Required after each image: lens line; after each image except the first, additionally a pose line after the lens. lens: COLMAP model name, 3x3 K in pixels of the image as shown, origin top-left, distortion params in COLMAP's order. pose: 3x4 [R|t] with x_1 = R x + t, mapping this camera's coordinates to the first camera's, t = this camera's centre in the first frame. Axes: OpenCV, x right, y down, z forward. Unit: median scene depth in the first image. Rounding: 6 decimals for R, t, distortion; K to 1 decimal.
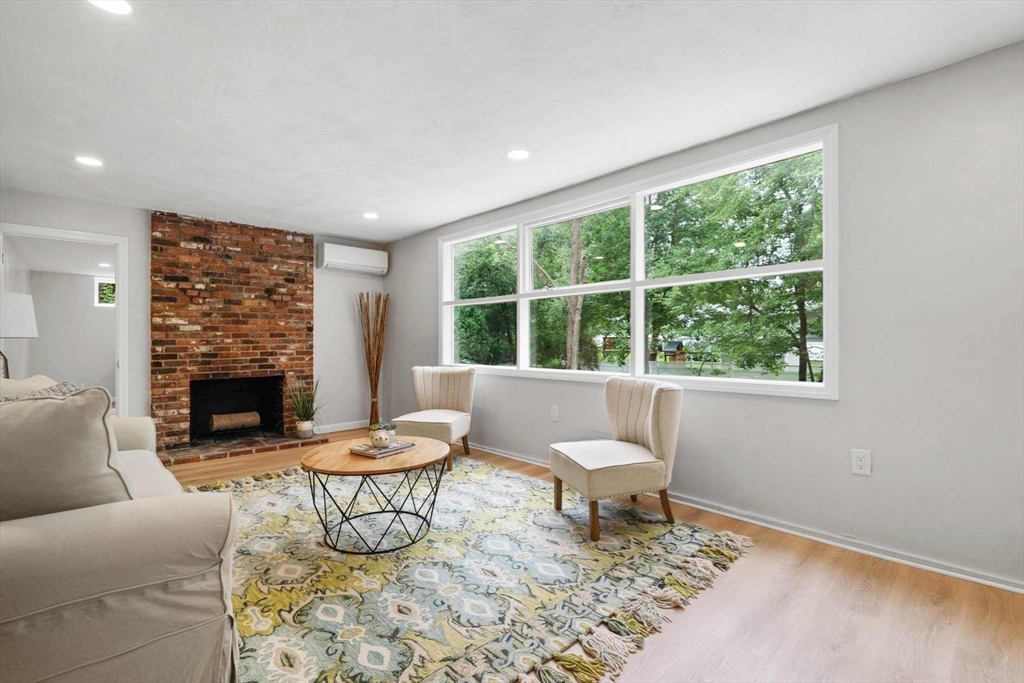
lens RADIAL K [[488.1, 0, 508.9], [0, 488.1, 341.2], [0, 0, 1]] dist [-0.000443, -0.000043]
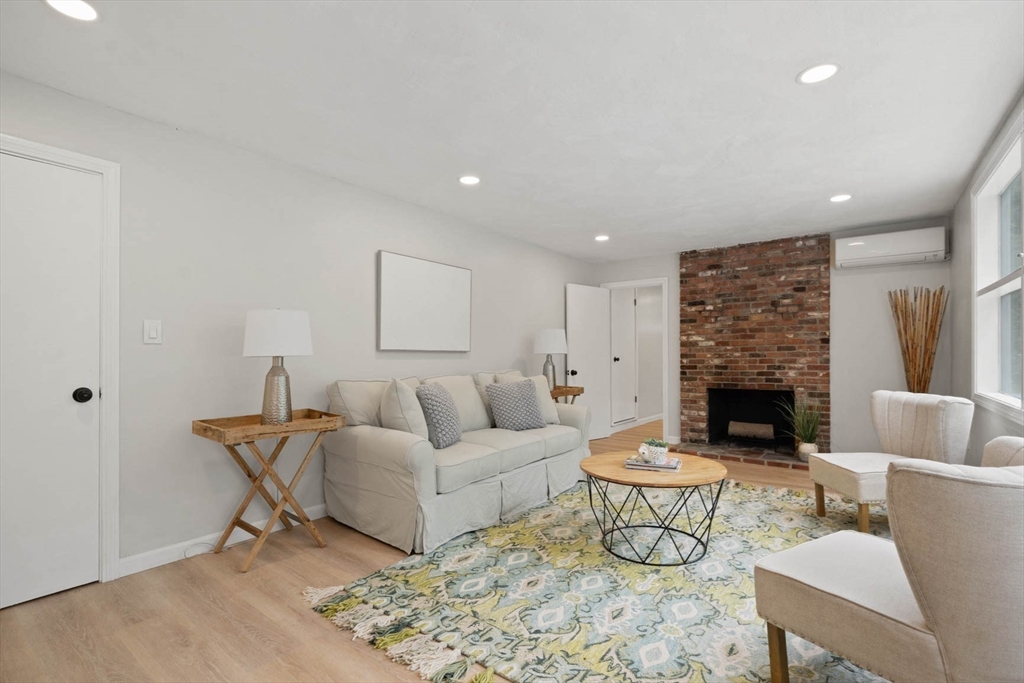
lens RADIAL K [[488.1, 0, 508.2], [0, 488.1, 348.2], [0, 0, 1]] dist [-0.000443, -0.000043]
pose [[0.136586, -0.011053, -0.990566, 0.452350], [0.004843, 0.999933, -0.010490, -0.005735], [0.990616, -0.003364, 0.136631, 0.365278]]
